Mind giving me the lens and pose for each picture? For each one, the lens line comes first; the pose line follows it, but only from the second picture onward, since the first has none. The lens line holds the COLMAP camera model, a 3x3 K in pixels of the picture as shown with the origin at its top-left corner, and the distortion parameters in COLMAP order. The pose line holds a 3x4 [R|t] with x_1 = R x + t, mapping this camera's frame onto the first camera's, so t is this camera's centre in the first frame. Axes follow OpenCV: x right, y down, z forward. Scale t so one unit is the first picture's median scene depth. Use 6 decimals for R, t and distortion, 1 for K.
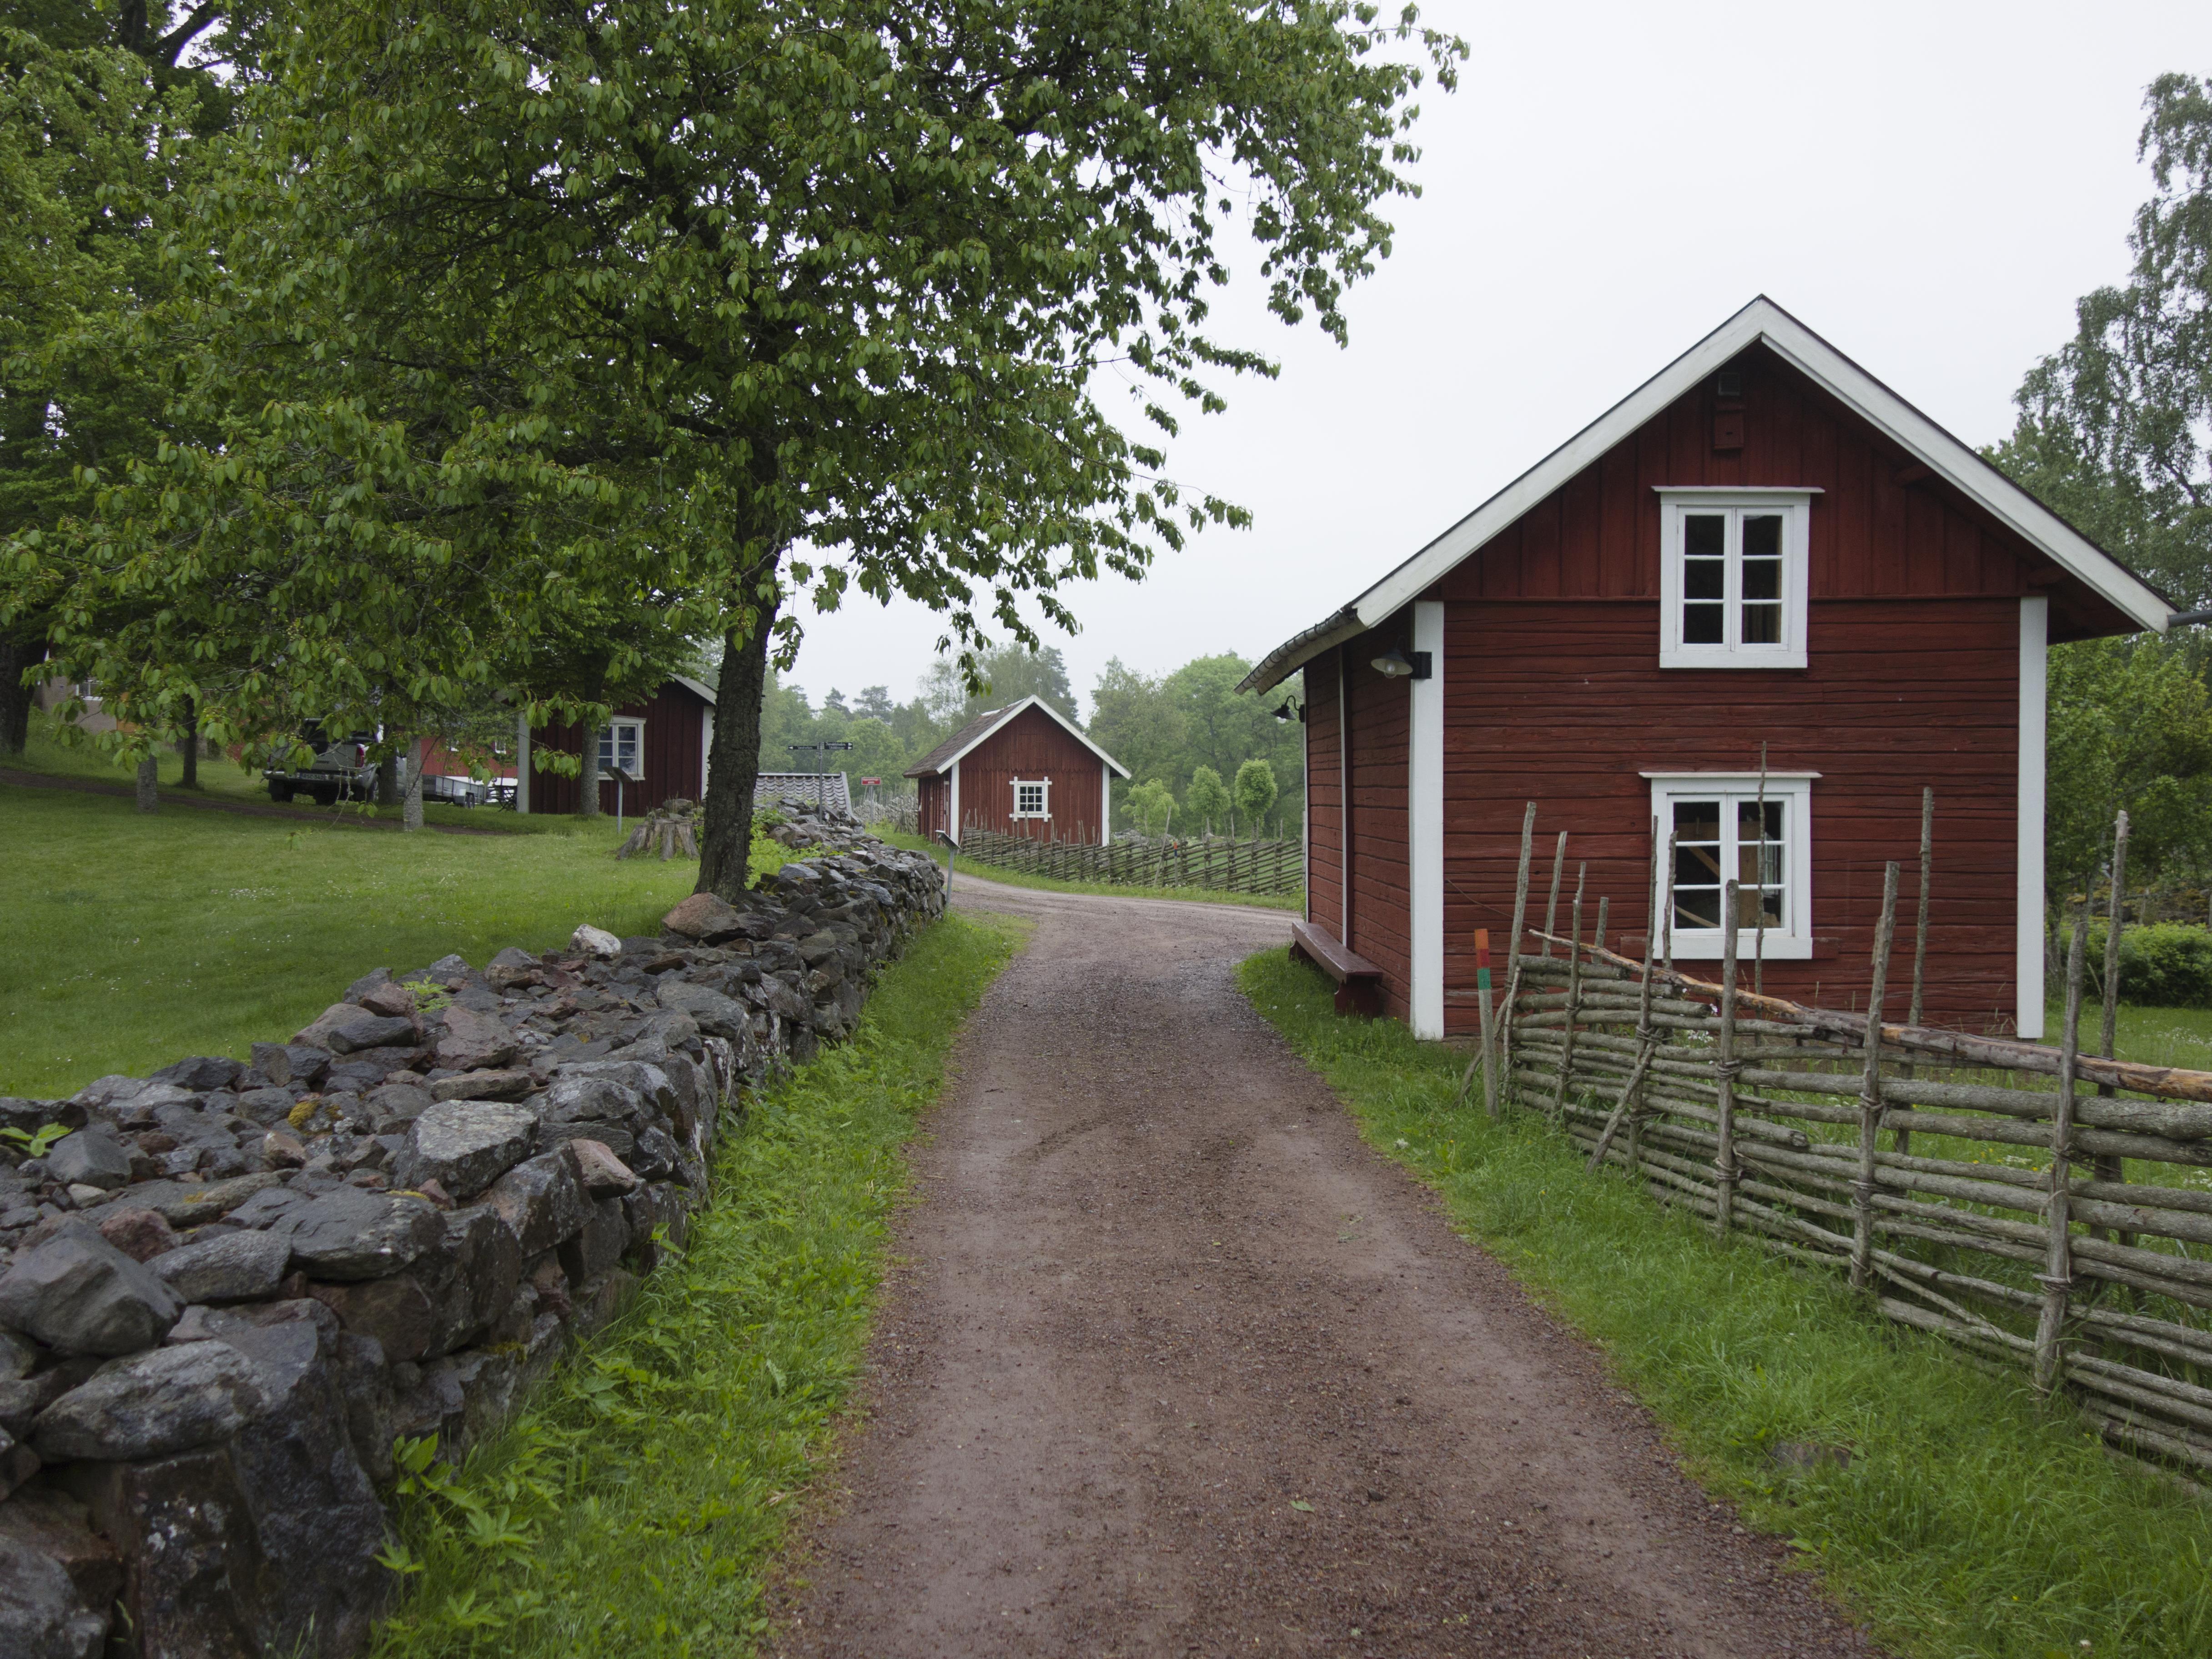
lens RADIAL K [[1964.7, 0, 1106.0], [0, 1964.7, 829.5], [0, 0, 1]] dist [0.129773, -0.001109]
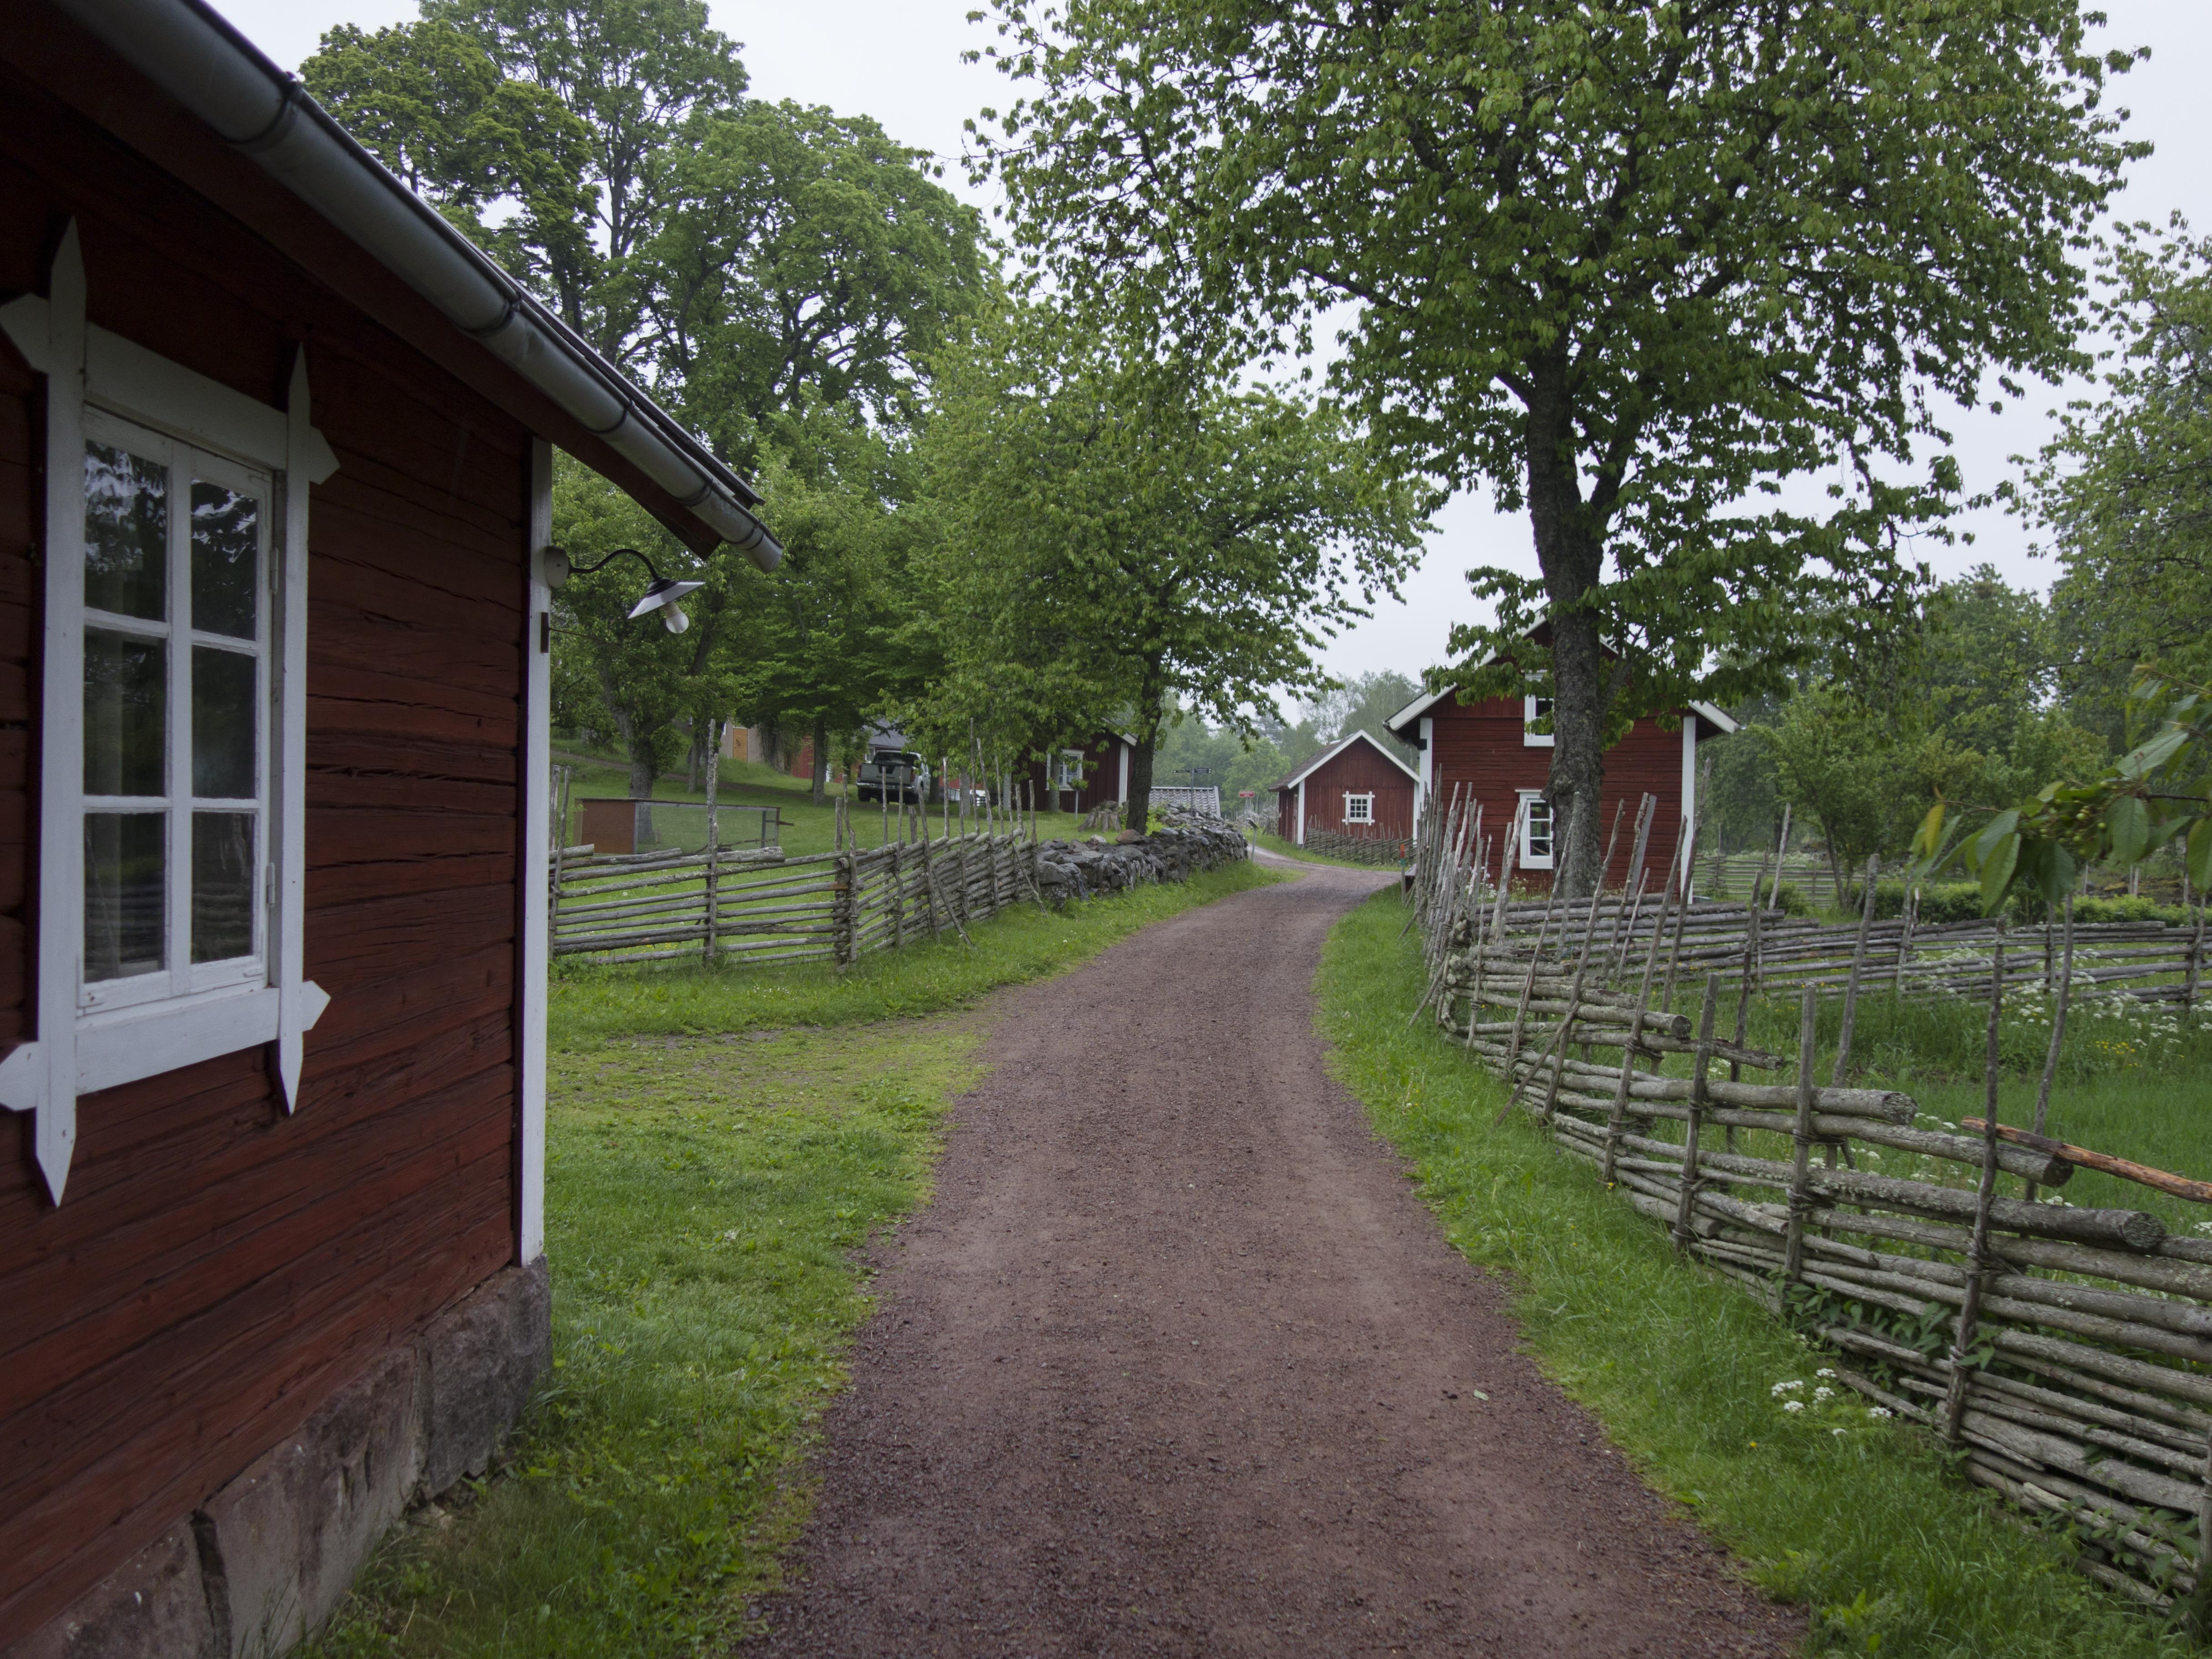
lens RADIAL K [[1949.7, 0, 1112.8], [0, 1949.7, 846.3], [0, 0, 1]] dist [0.000031, -0.009669]
pose [[0.980216, 0.012067, -0.197565, 0.230879], [-0.011862, 0.999927, 0.002221, 0.035720], [0.197577, 0.000167, 0.980287, -1.244085]]
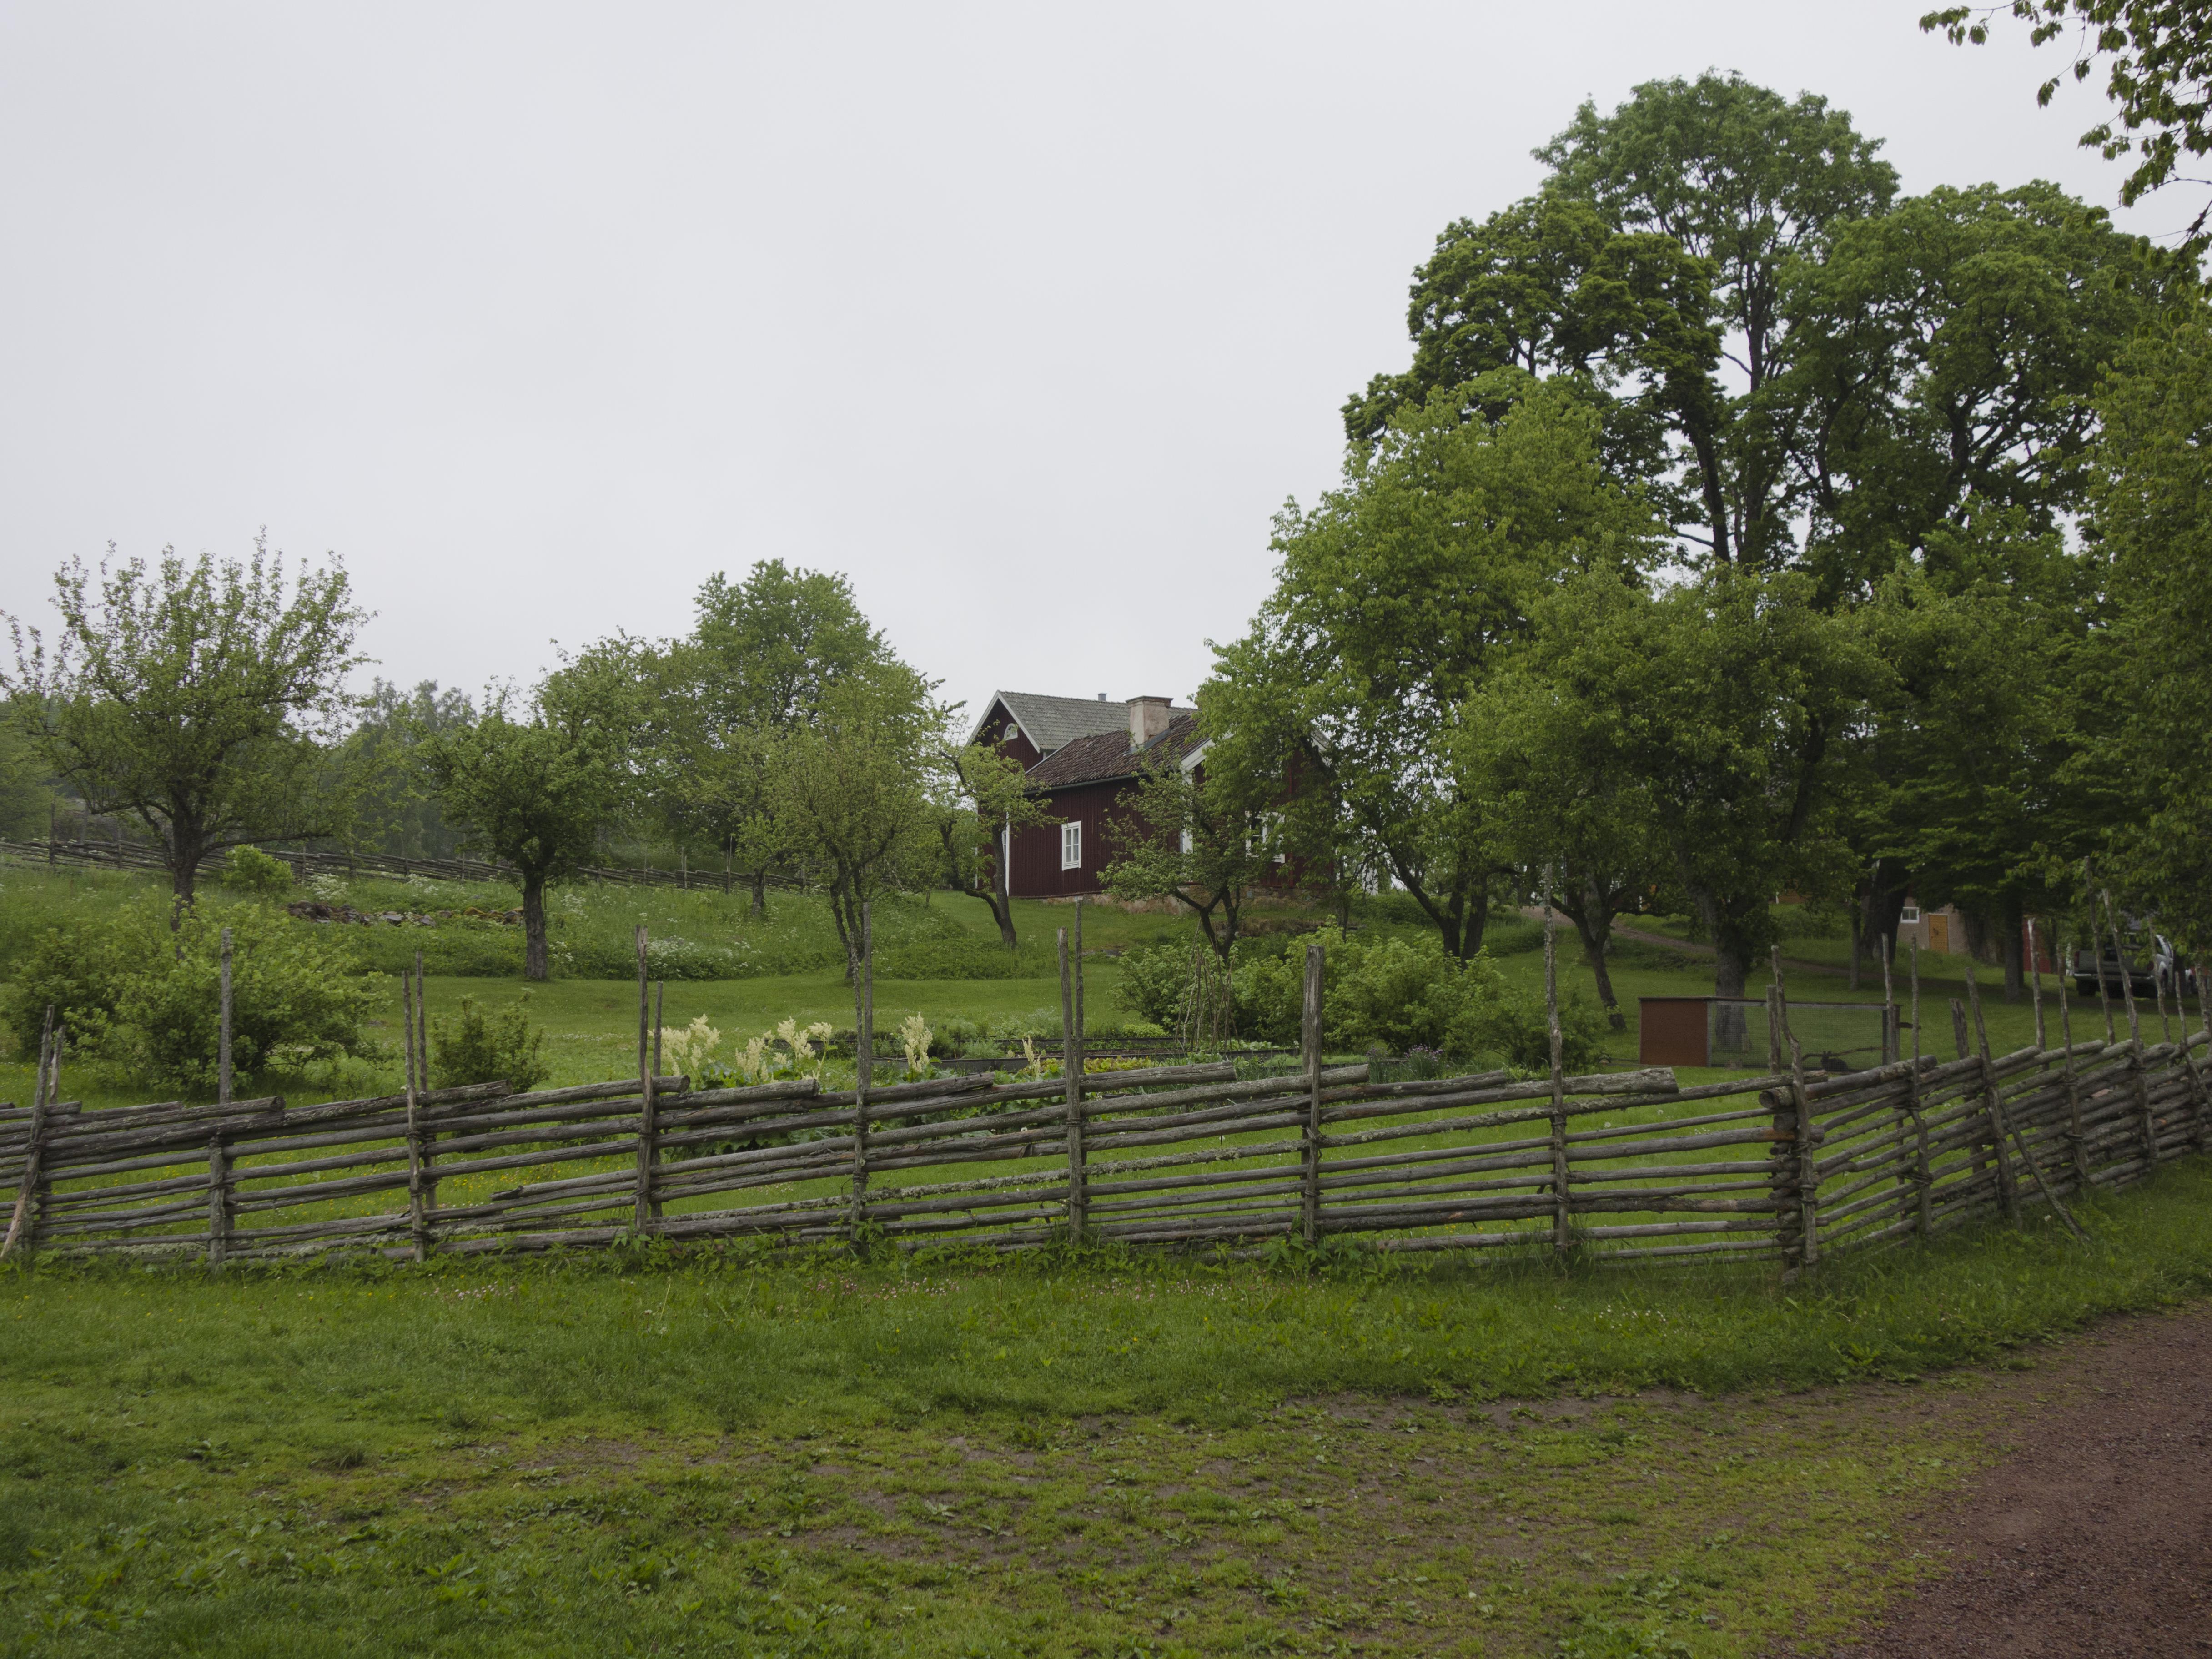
lens RADIAL K [[1949.7, 0, 1112.8], [0, 1949.7, 846.3], [0, 0, 1]] dist [0.000031, -0.009669]
pose [[0.686110, -0.065662, -0.724529, 0.170679], [-0.005993, 0.995375, -0.095882, 0.027917], [0.727473, 0.070128, 0.682543, -0.615590]]
